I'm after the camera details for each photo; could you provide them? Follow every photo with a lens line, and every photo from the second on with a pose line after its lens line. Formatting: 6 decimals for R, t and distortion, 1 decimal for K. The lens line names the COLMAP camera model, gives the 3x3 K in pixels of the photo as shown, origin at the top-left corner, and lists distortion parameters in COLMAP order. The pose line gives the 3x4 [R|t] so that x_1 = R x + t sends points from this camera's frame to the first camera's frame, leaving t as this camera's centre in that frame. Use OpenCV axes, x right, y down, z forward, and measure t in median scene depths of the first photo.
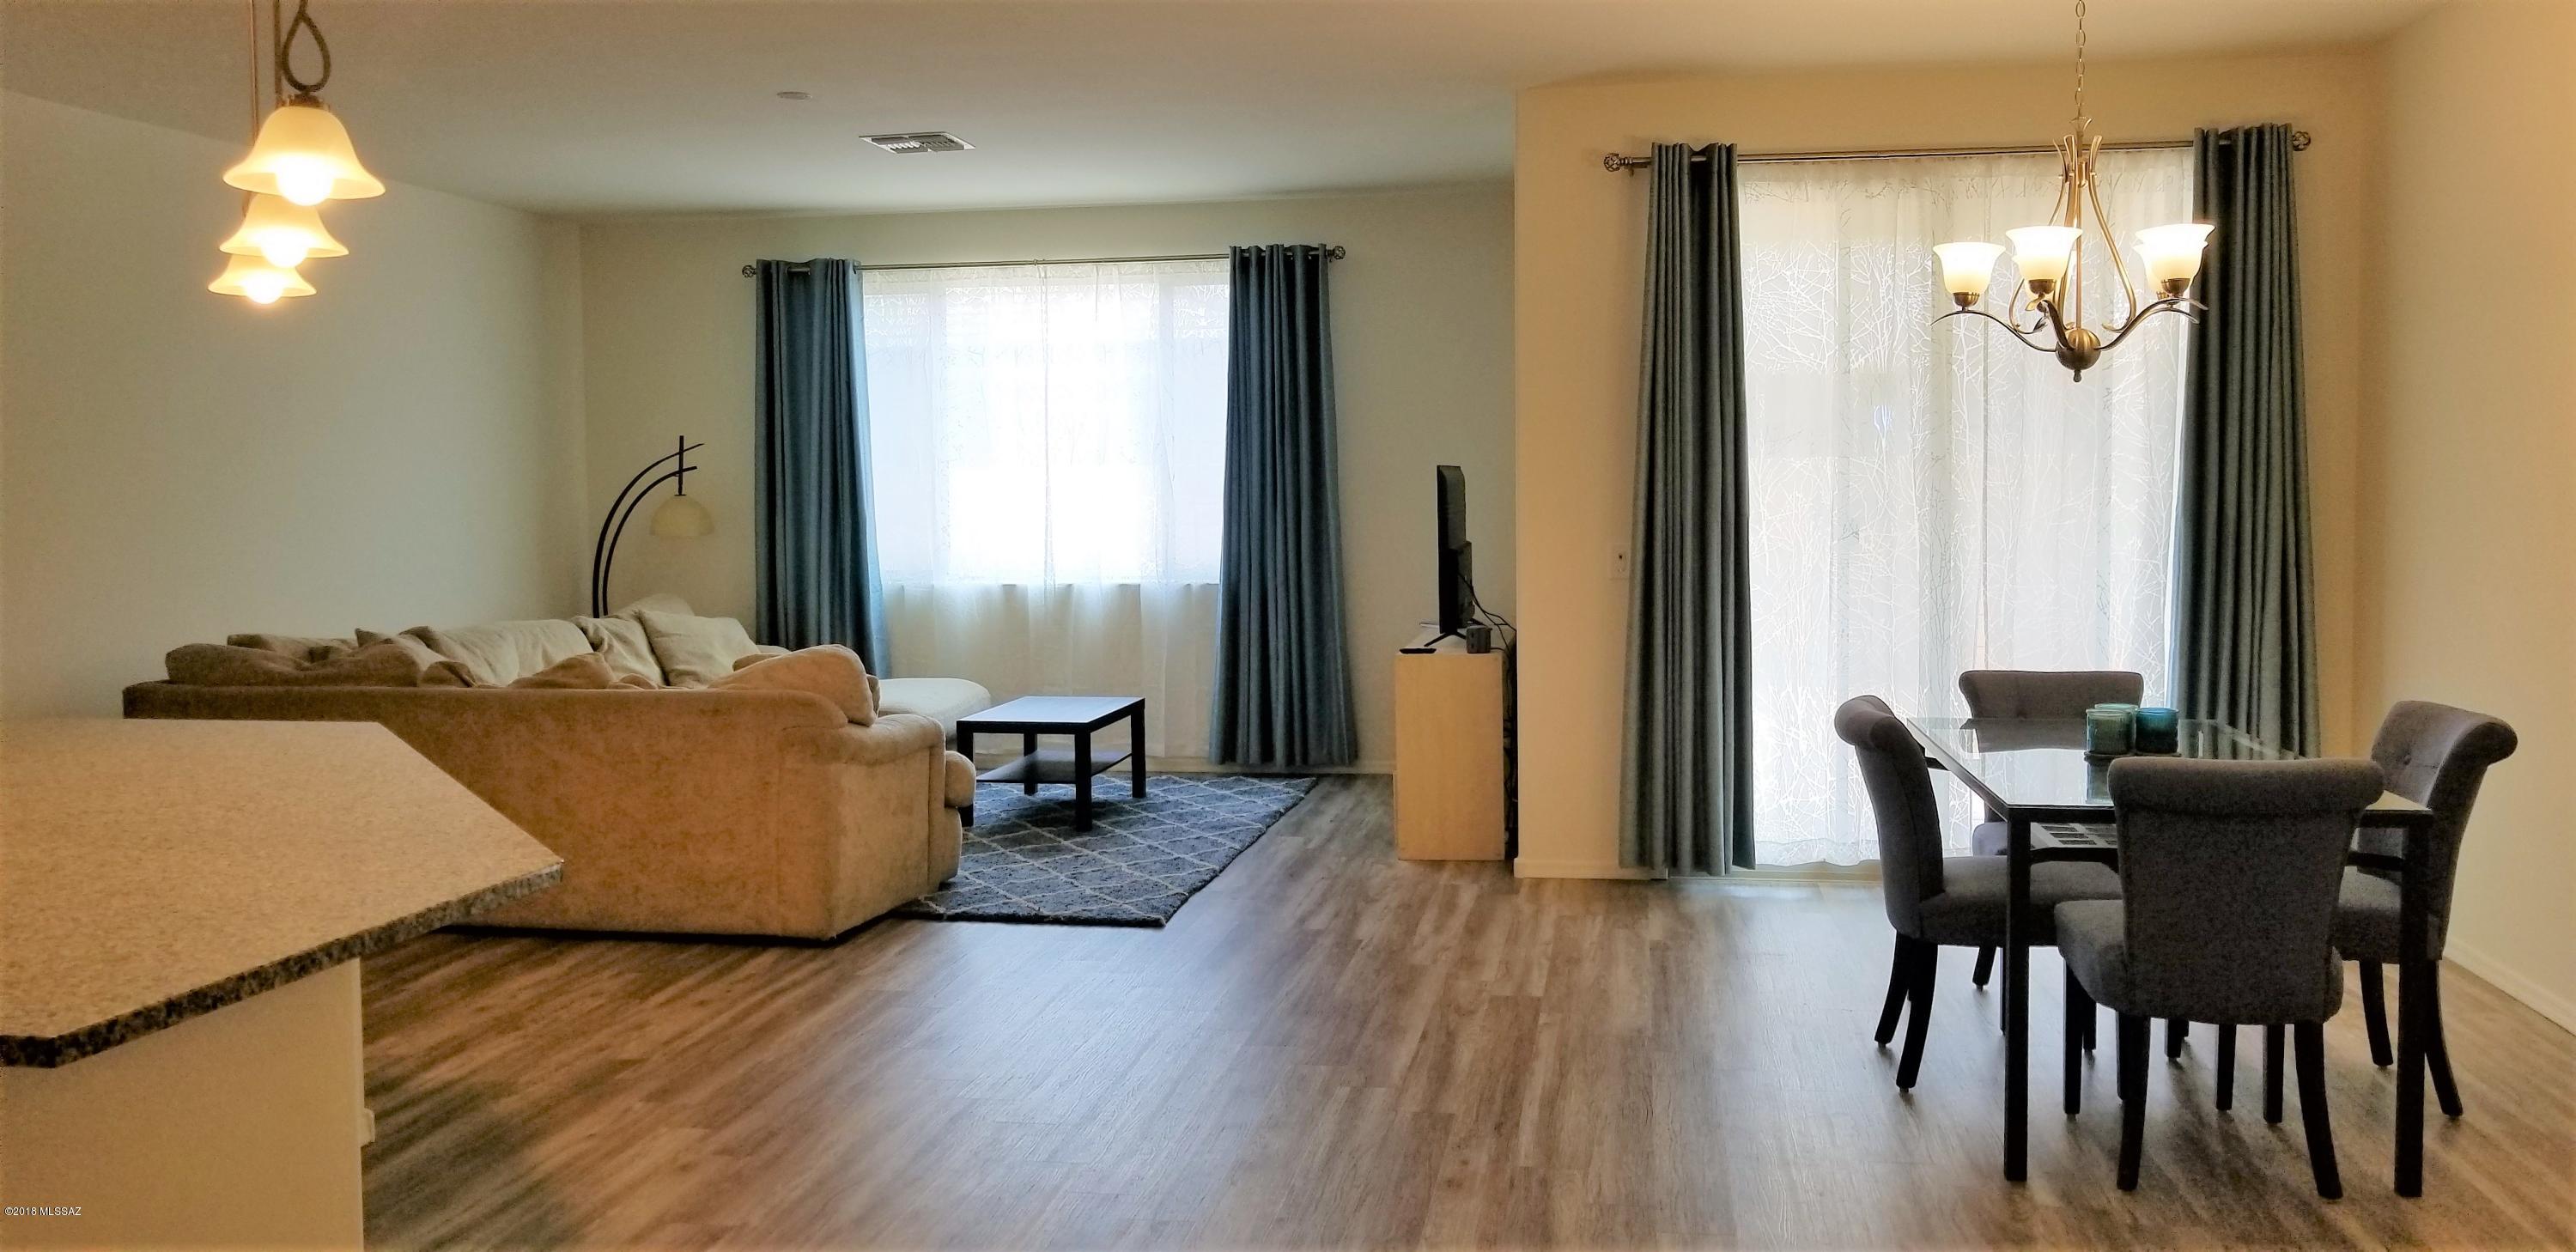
lens RADIAL K [[1974.3, 0, 1281.9], [0, 1974.3, 556.7], [0, 0, 1]] dist [-0.005439, -0.010916]
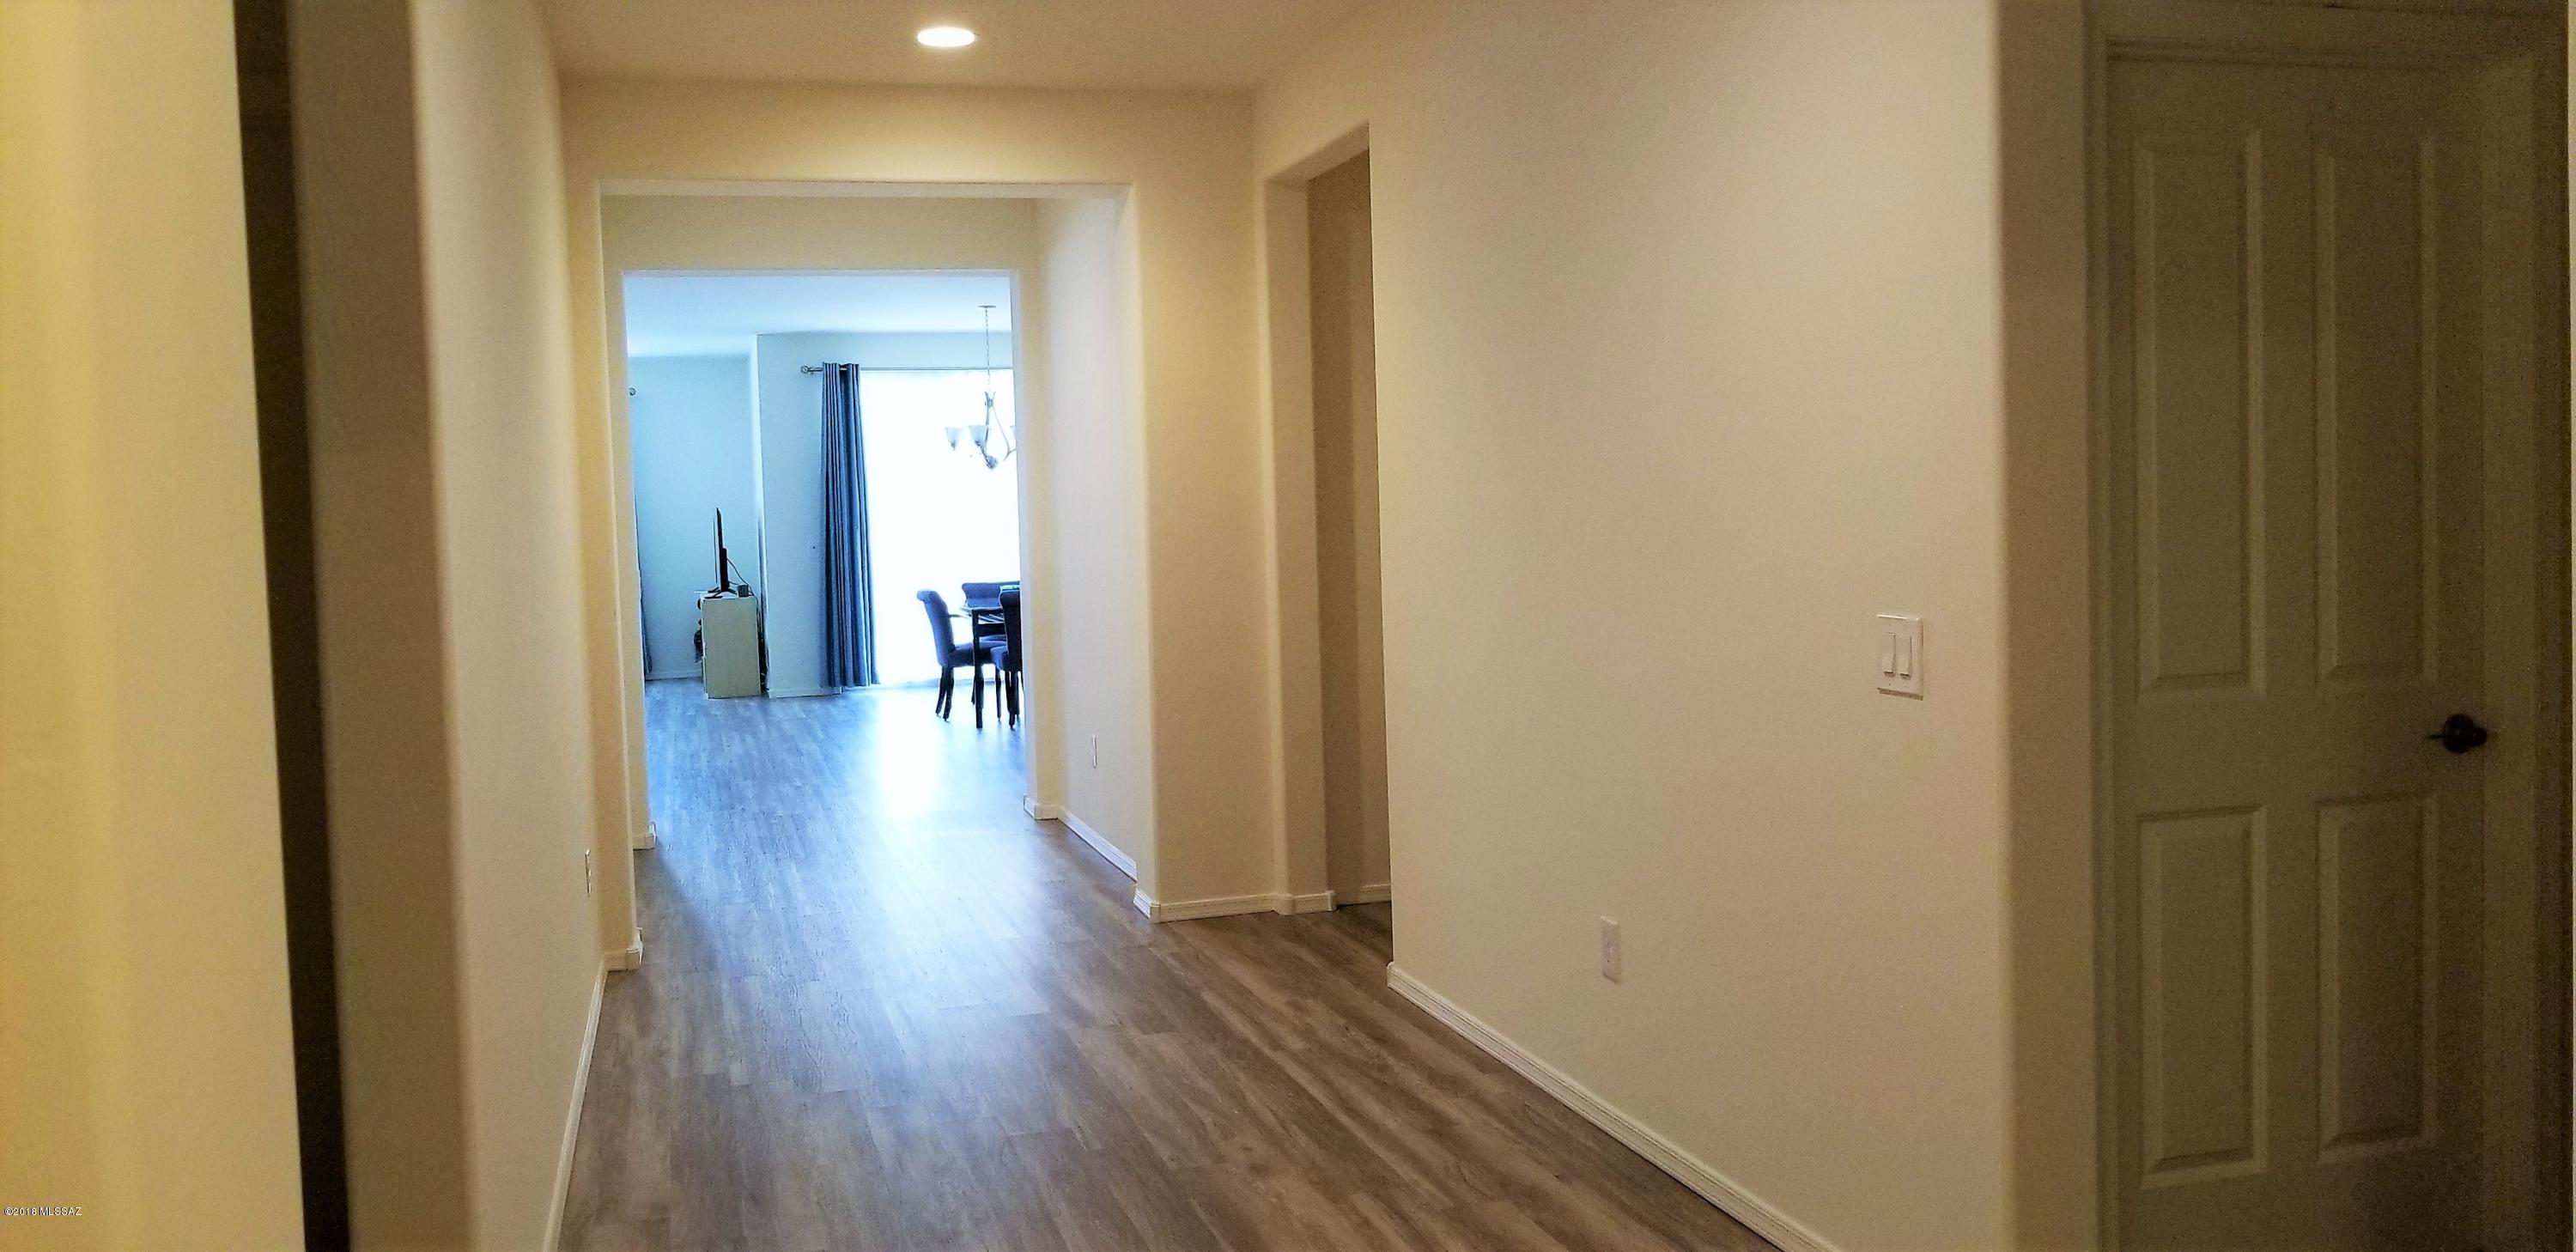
lens RADIAL K [[1974.3, 0, 1281.9], [0, 1974.3, 556.7], [0, 0, 1]] dist [-0.005439, -0.010916]
pose [[0.889757, -0.033724, 0.455186, -0.374000], [0.044133, 0.998951, -0.012255, 0.062335], [-0.454295, 0.030992, 0.890312, -1.220087]]
